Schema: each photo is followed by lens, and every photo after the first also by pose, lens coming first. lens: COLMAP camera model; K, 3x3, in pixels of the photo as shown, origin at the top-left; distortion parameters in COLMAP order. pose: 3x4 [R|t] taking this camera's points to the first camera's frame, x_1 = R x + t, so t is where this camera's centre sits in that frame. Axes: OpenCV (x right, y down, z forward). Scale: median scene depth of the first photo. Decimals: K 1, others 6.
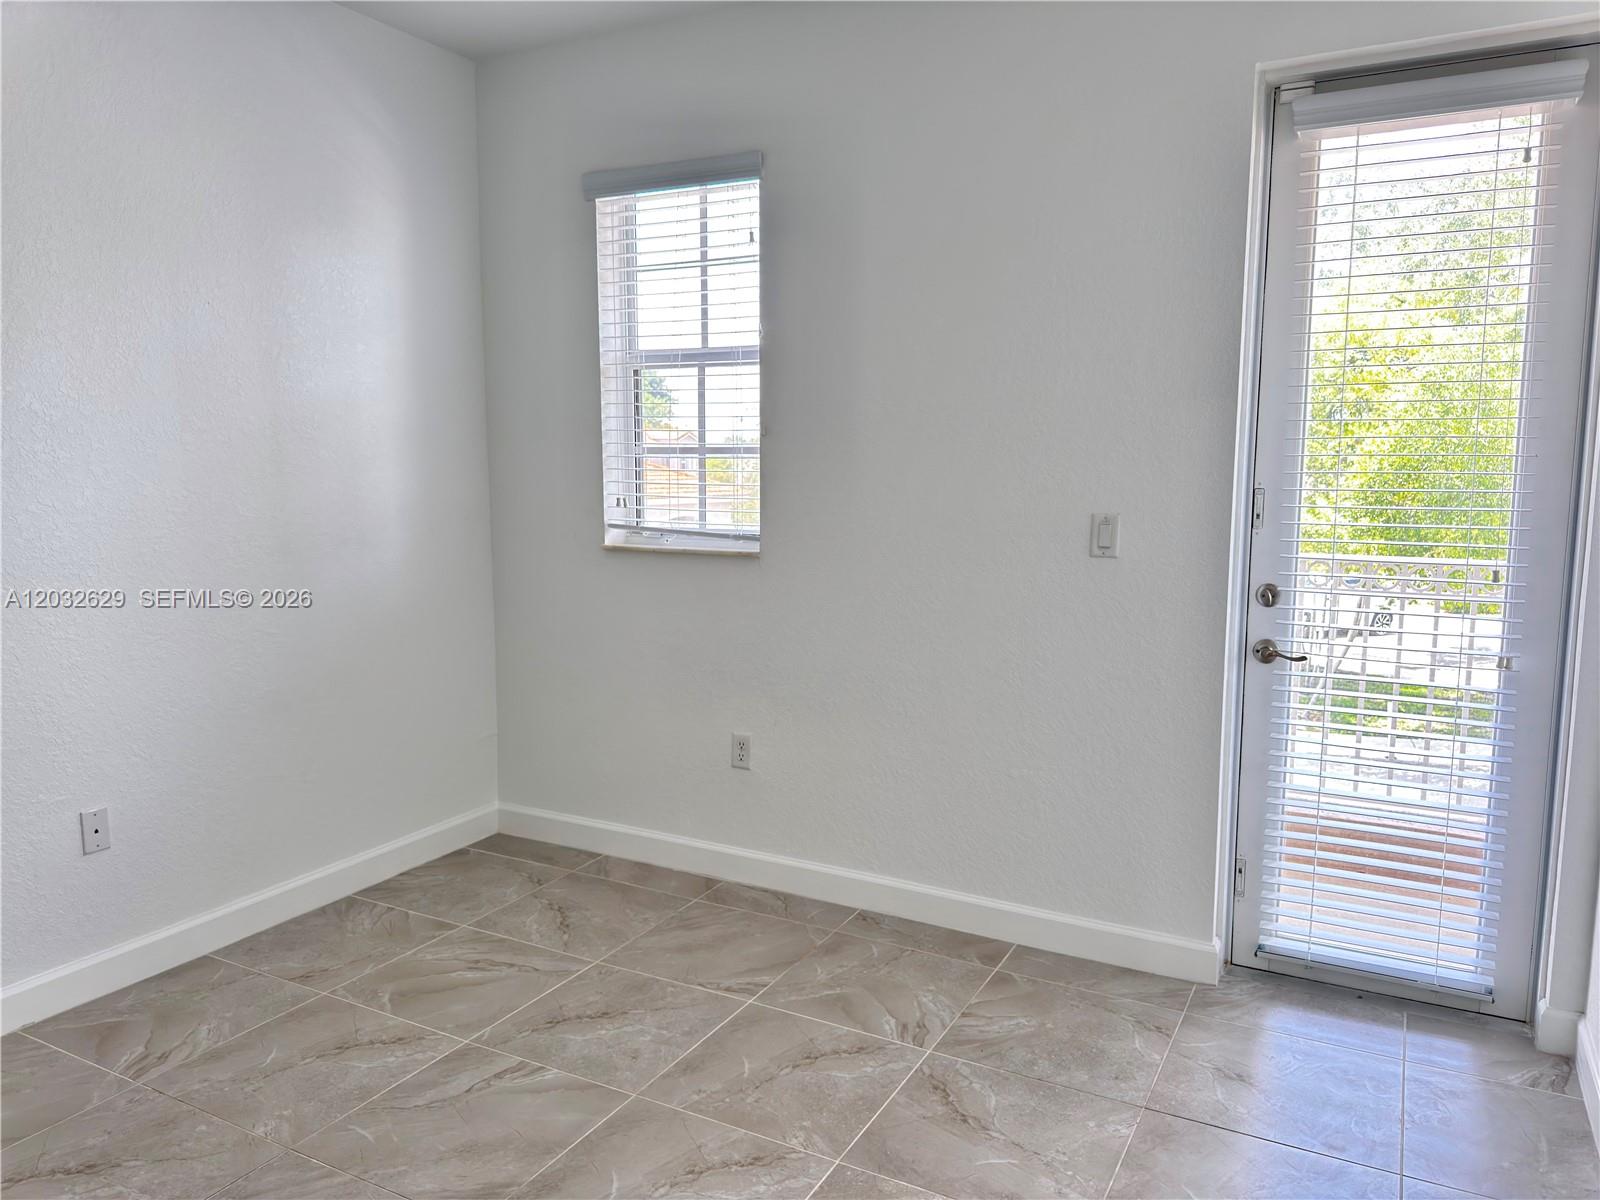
lens RADIAL K [[1135.1, 0, 801.9], [0, 1135.1, 602.0], [0, 0, 1]] dist [0.063055, -0.074534]
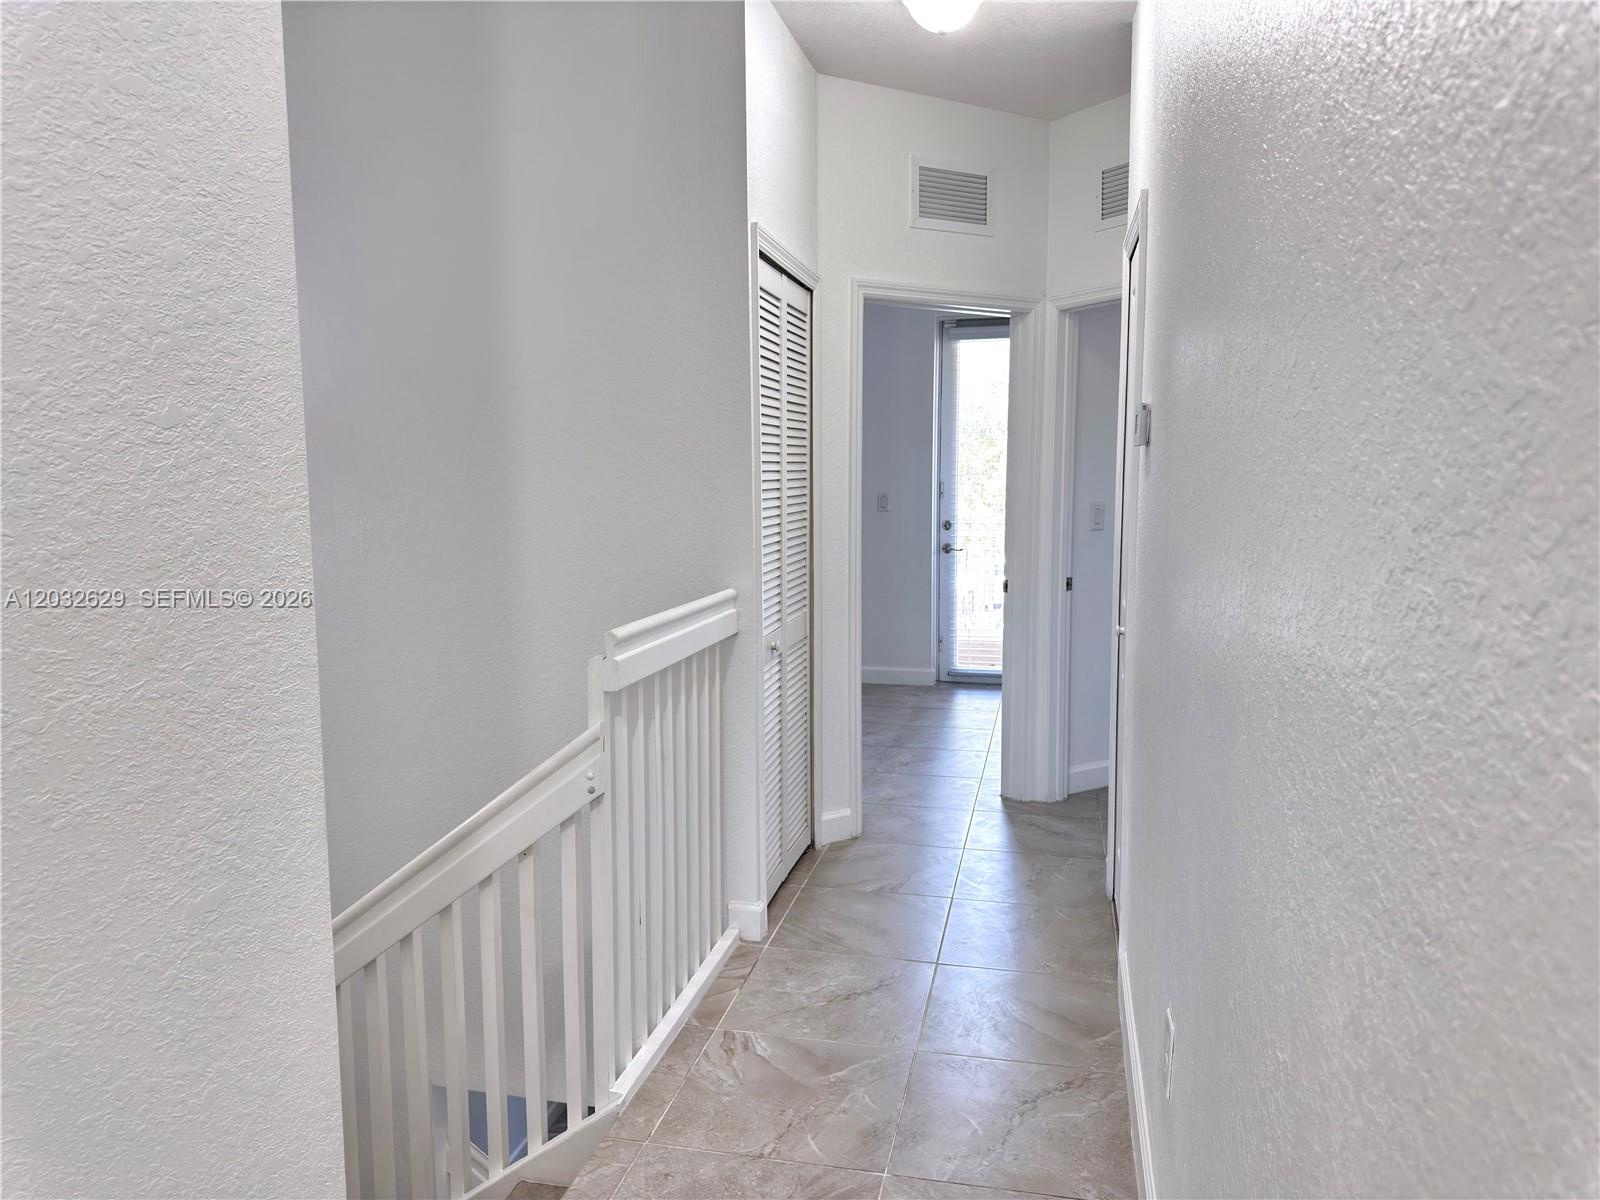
lens RADIAL K [[1135.1, 0, 800.6], [0, 1135.1, 599.6], [0, 0, 1]] dist [0.063055, -0.074534]
pose [[0.964860, -0.039009, 0.259854, -0.544193], [0.043789, 0.998961, -0.012628, 0.171345], [-0.259091, 0.023563, 0.965565, -1.291625]]
